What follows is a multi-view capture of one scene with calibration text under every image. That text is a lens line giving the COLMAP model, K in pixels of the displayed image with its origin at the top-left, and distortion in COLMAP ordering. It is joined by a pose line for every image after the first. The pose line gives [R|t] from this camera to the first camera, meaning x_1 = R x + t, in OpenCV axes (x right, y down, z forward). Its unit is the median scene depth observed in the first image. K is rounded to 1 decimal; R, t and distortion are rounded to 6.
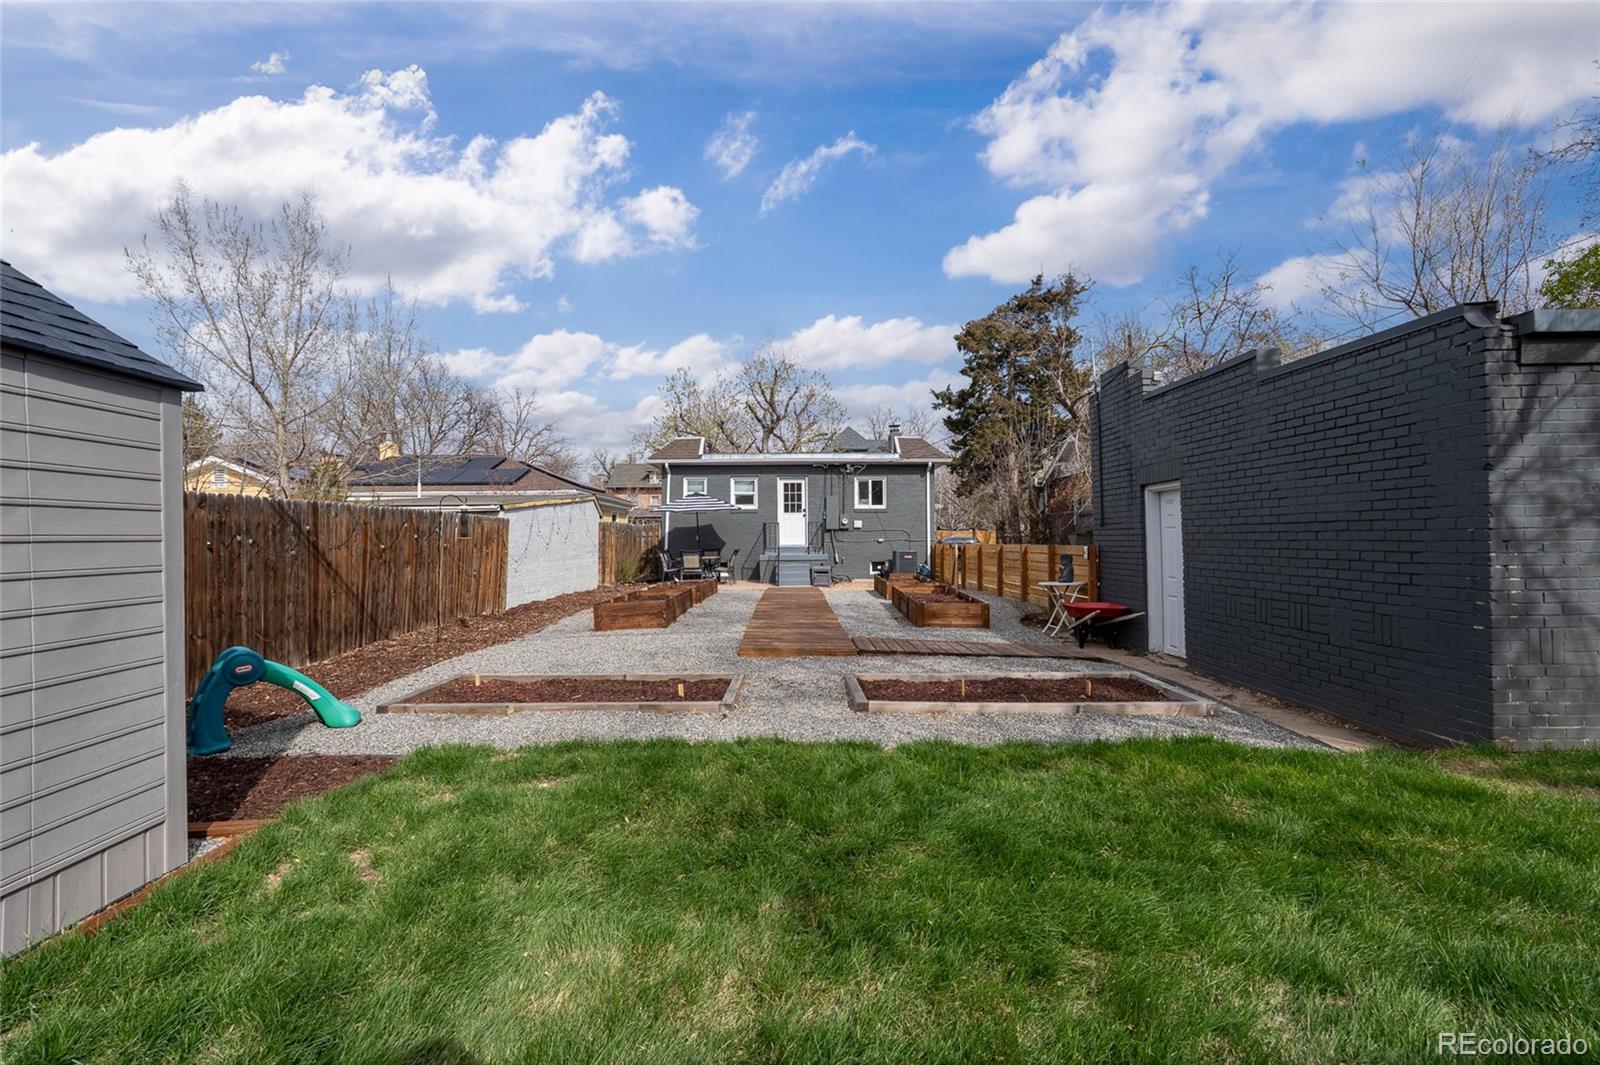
lens RADIAL K [[721.8, 0, 800.0], [0, 721.8, 532.5], [0, 0, 1]] dist [-0.000830, -0.000681]
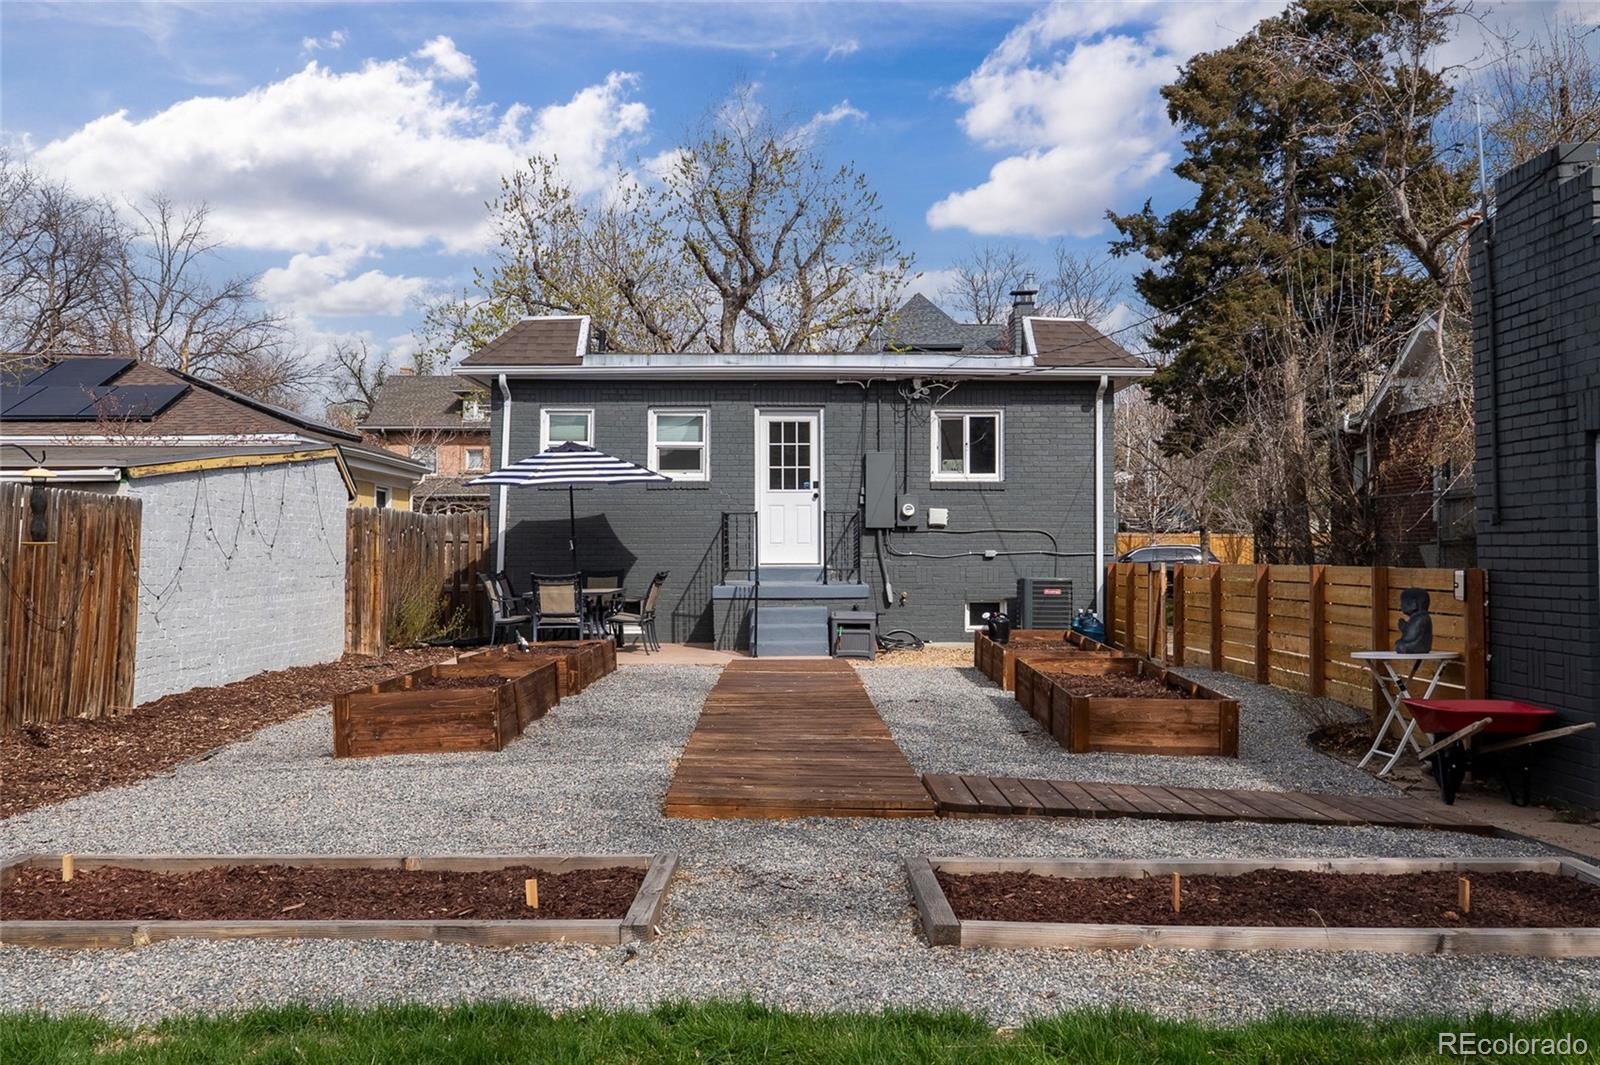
lens RADIAL K [[721.8, 0, 800.0], [0, 721.8, 532.5], [0, 0, 1]] dist [-0.000830, -0.000681]
pose [[0.999801, 0.006182, -0.018974, 0.004696], [-0.006247, 0.999975, -0.003336, -0.000026], [0.018953, 0.003454, 0.999814, 0.560582]]
